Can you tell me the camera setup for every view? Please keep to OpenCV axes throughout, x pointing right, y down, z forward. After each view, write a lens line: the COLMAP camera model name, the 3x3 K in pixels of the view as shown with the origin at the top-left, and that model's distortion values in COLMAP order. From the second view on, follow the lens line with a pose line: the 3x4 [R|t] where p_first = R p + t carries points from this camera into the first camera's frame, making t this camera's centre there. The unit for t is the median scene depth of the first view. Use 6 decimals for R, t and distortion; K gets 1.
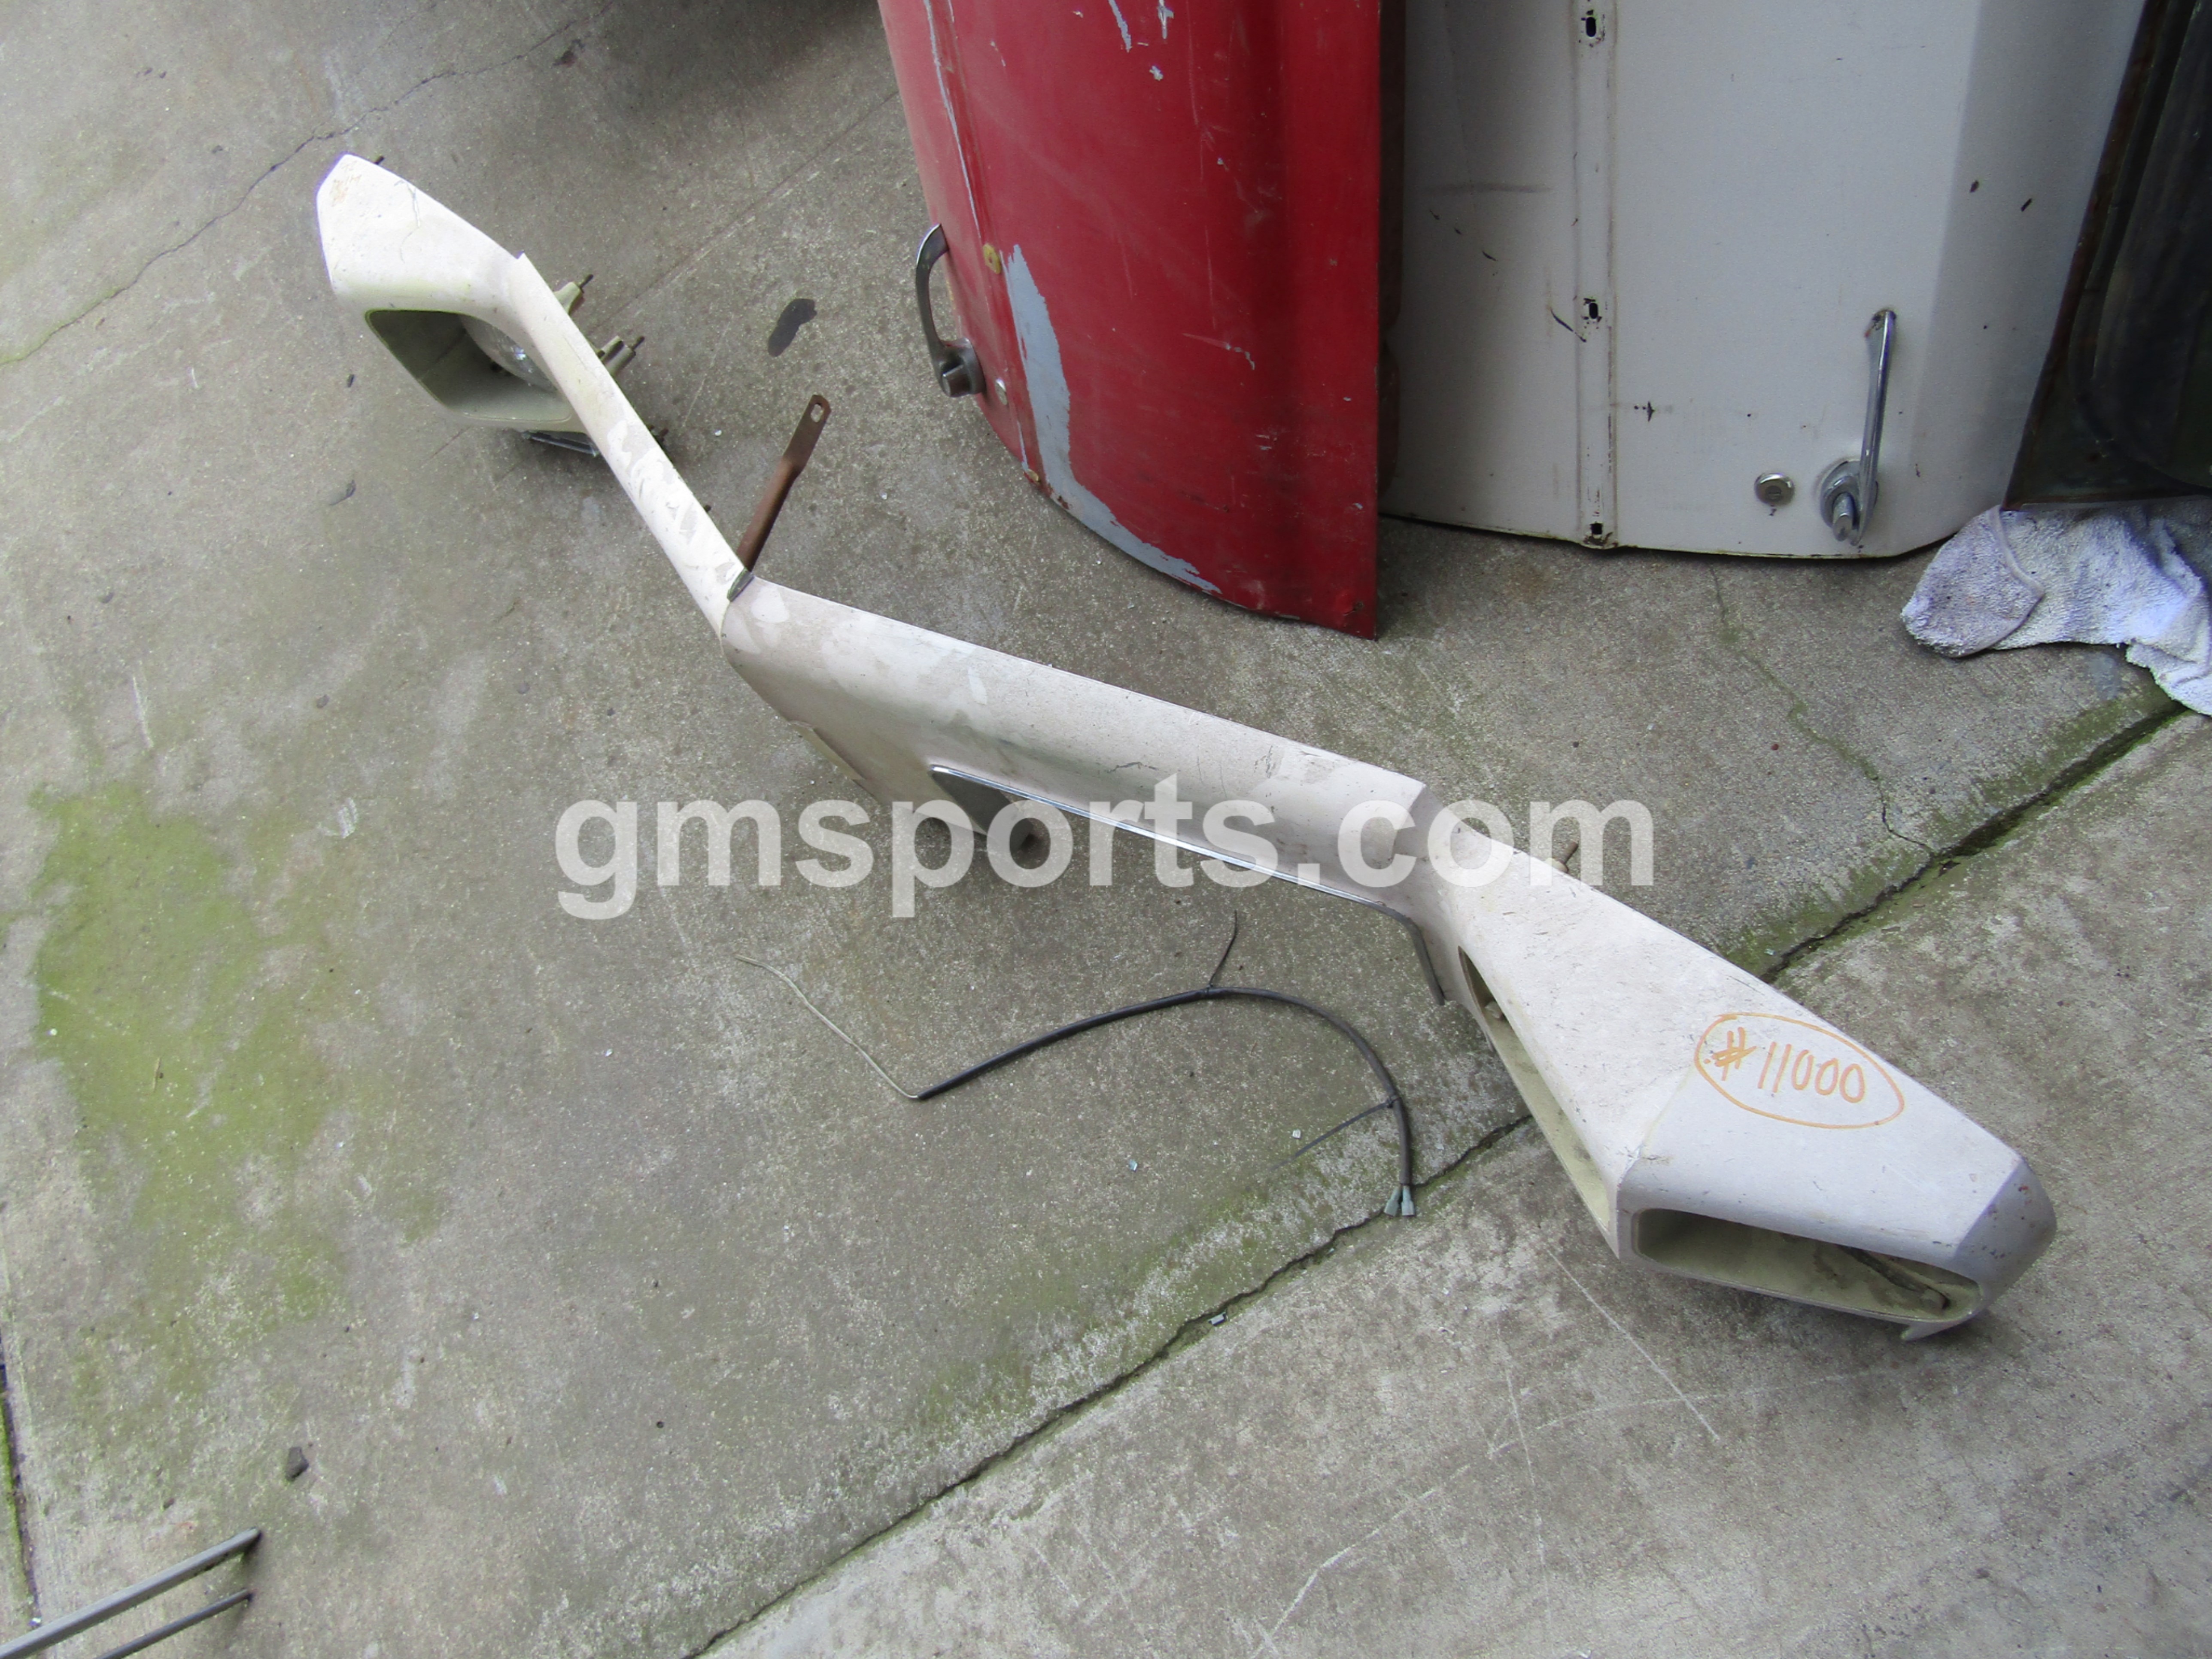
lens RADIAL K [[1575.9, 0, 1114.3], [0, 1575.9, 834.6], [0, 0, 1]] dist [-0.007893, 0.000990]
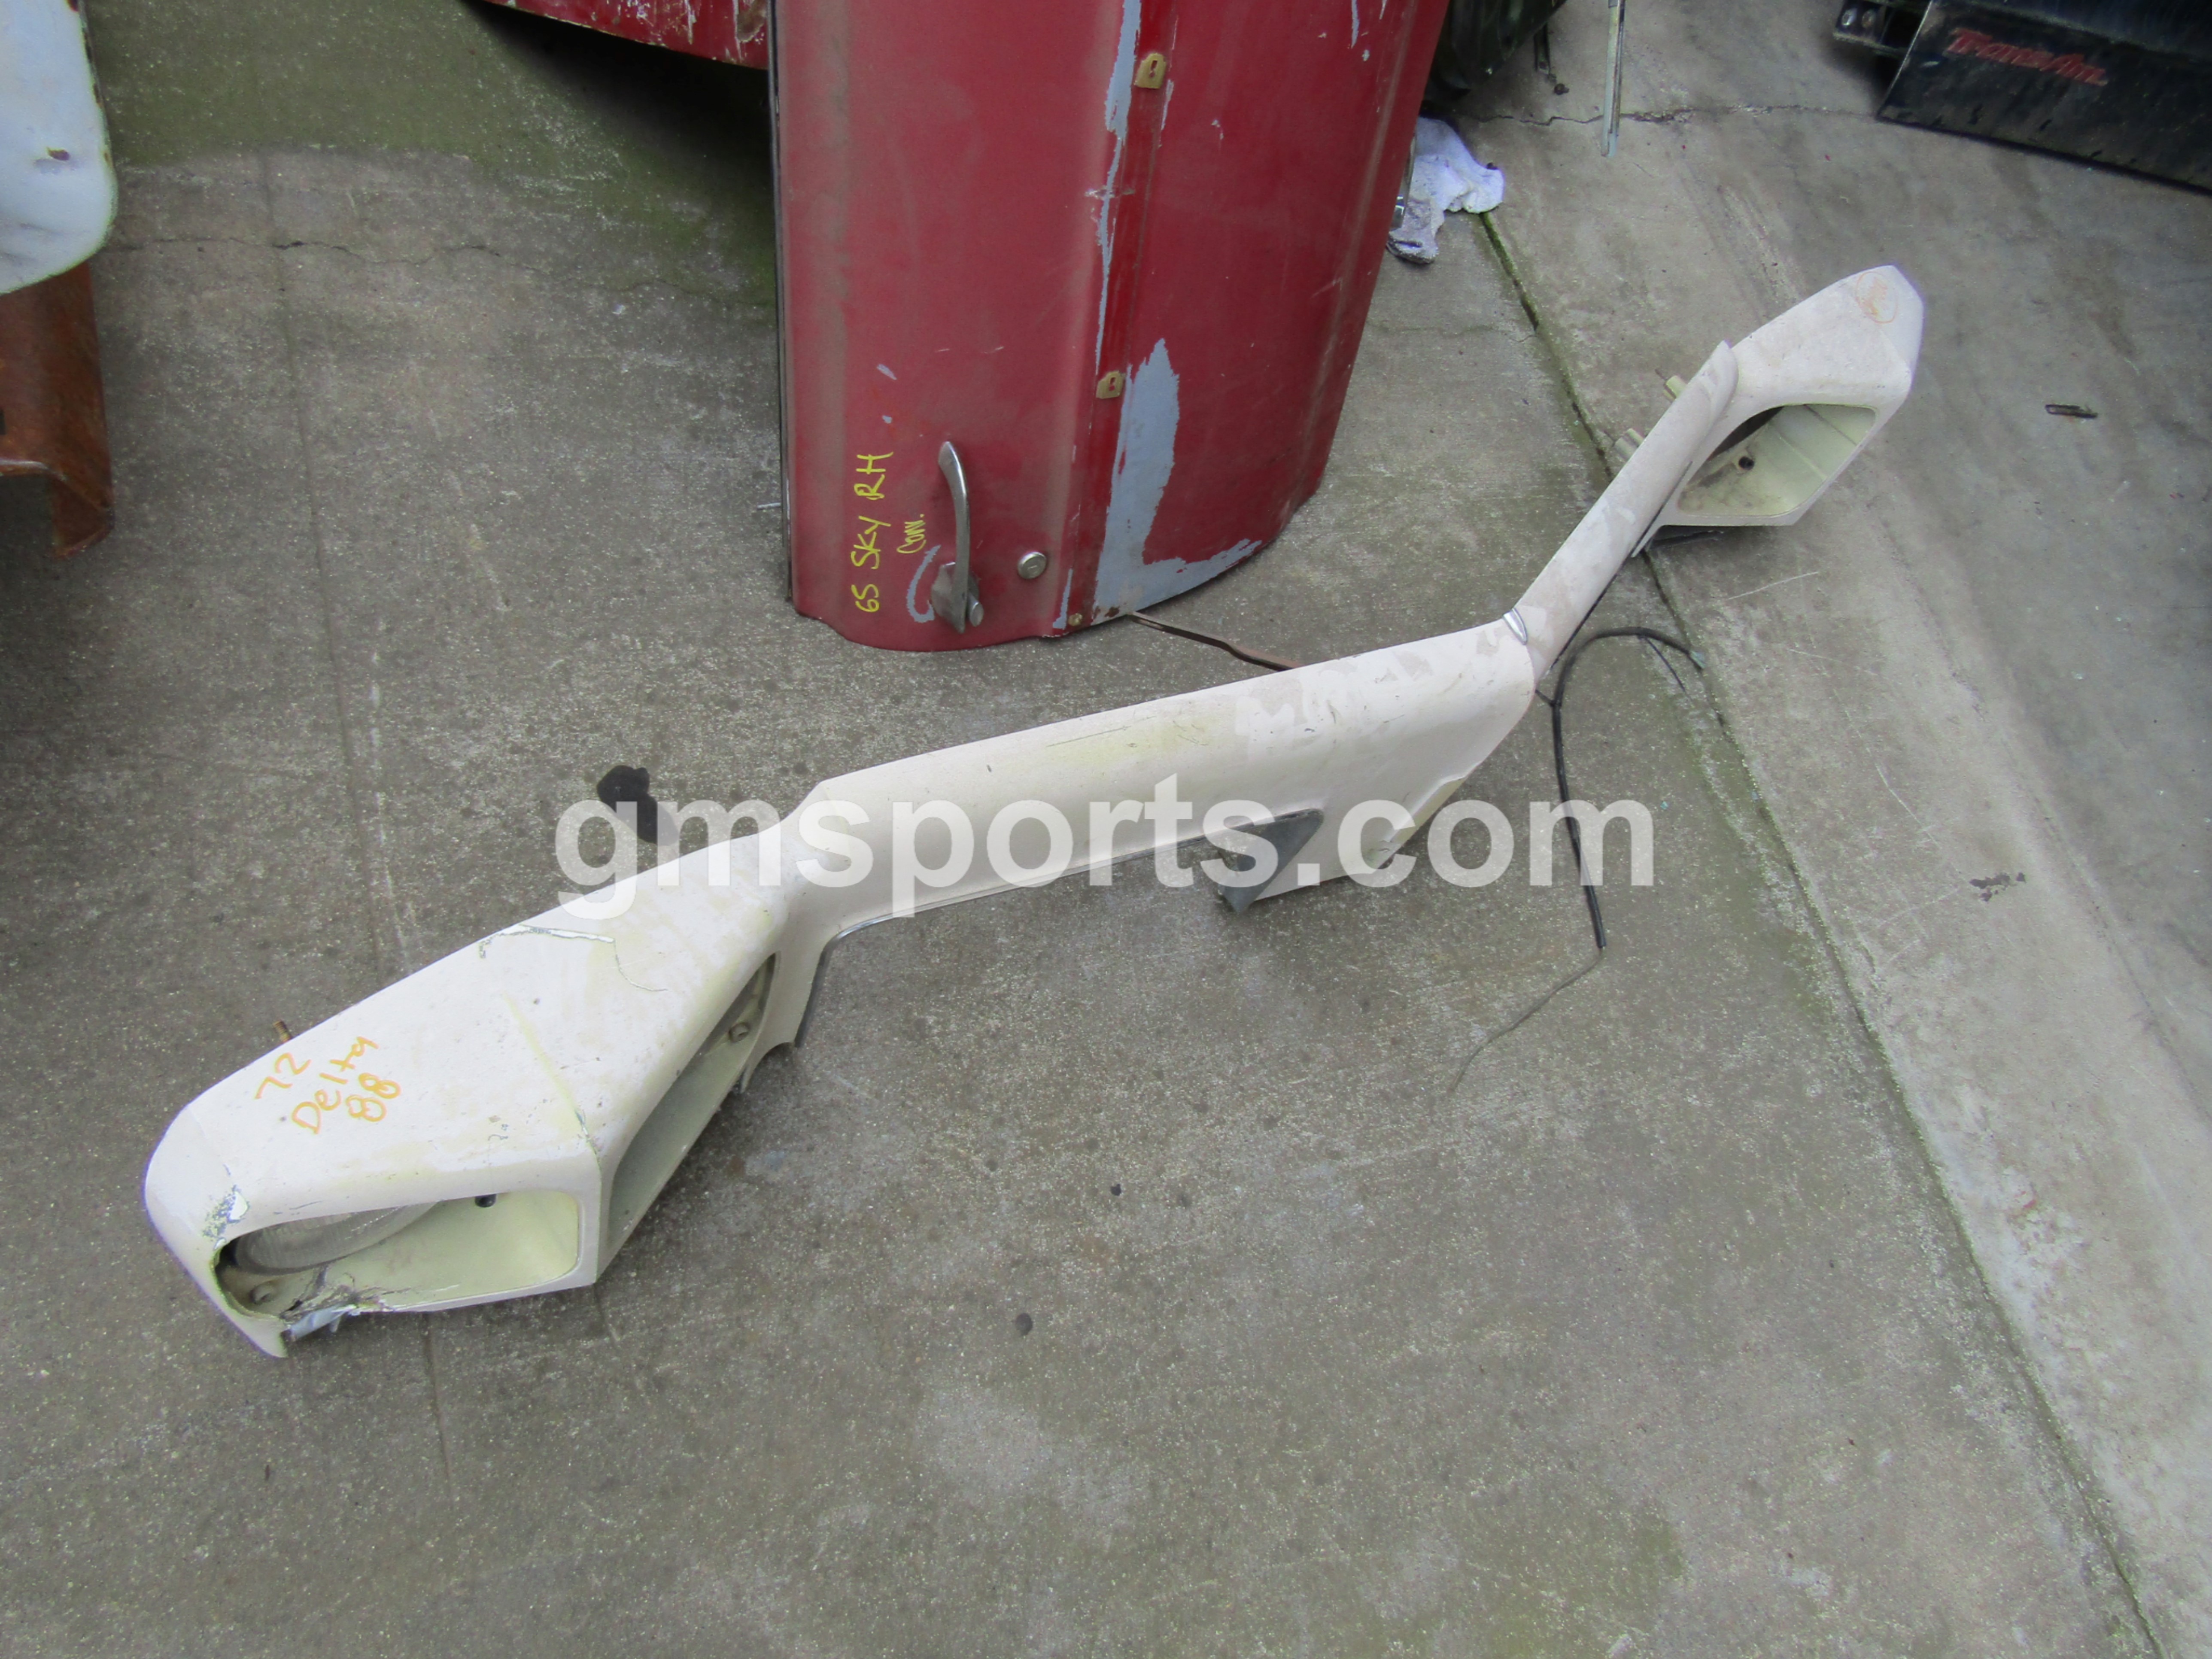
lens RADIAL K [[1575.9, 0, 1116.9], [0, 1575.9, 828.9], [0, 0, 1]] dist [-0.007893, 0.000990]
pose [[0.057846, -0.629895, 0.774523, -1.063979], [0.708781, 0.572271, 0.412474, -0.651278], [-0.703053, 0.525107, 0.479562, 0.738166]]
